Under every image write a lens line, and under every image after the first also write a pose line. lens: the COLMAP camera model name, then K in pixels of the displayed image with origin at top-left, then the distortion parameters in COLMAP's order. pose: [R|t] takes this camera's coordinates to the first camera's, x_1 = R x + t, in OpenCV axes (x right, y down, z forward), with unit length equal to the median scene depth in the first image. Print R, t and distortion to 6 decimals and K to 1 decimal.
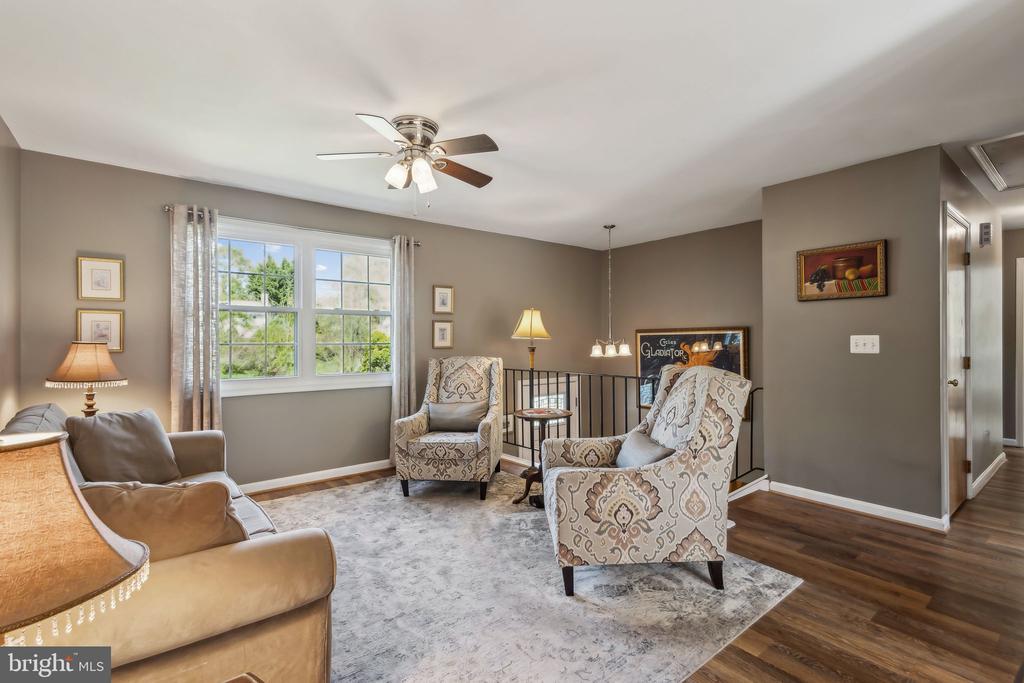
lens RADIAL K [[466.4, 0, 511.5], [0, 466.4, 338.1], [0, 0, 1]] dist [0.005153, -0.000067]
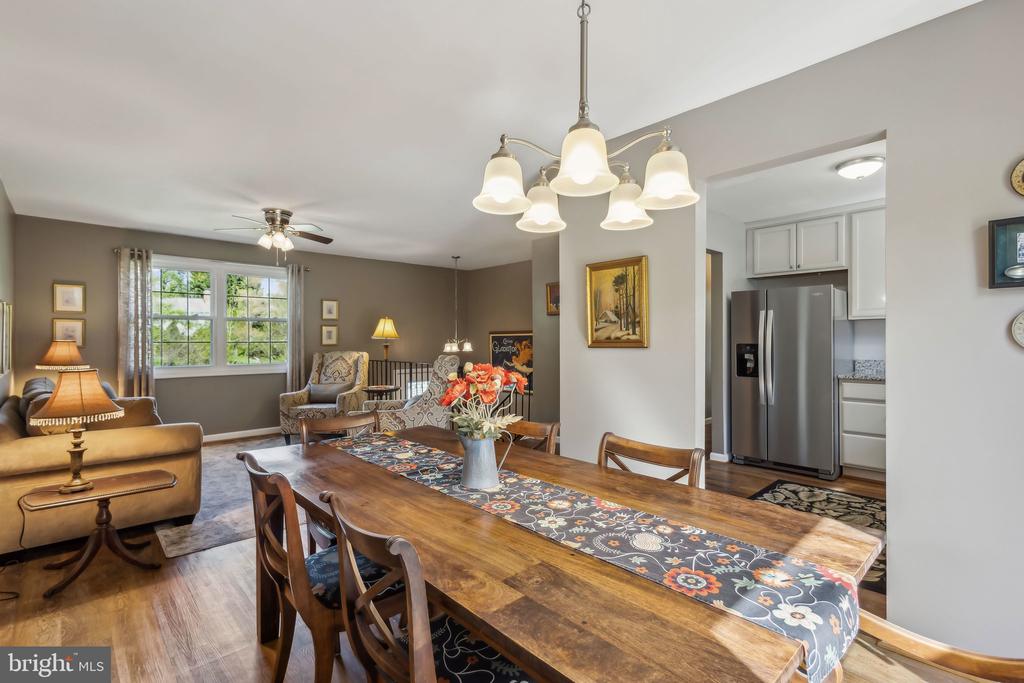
lens RADIAL K [[466.4, 0, 512.6], [0, 466.4, 336.2], [0, 0, 1]] dist [0.005153, -0.000067]
pose [[0.996110, 0.003498, 0.088054, 0.369911], [-0.003475, 0.999994, -0.000415, -0.008878], [-0.088055, 0.000108, 0.996116, -0.562736]]
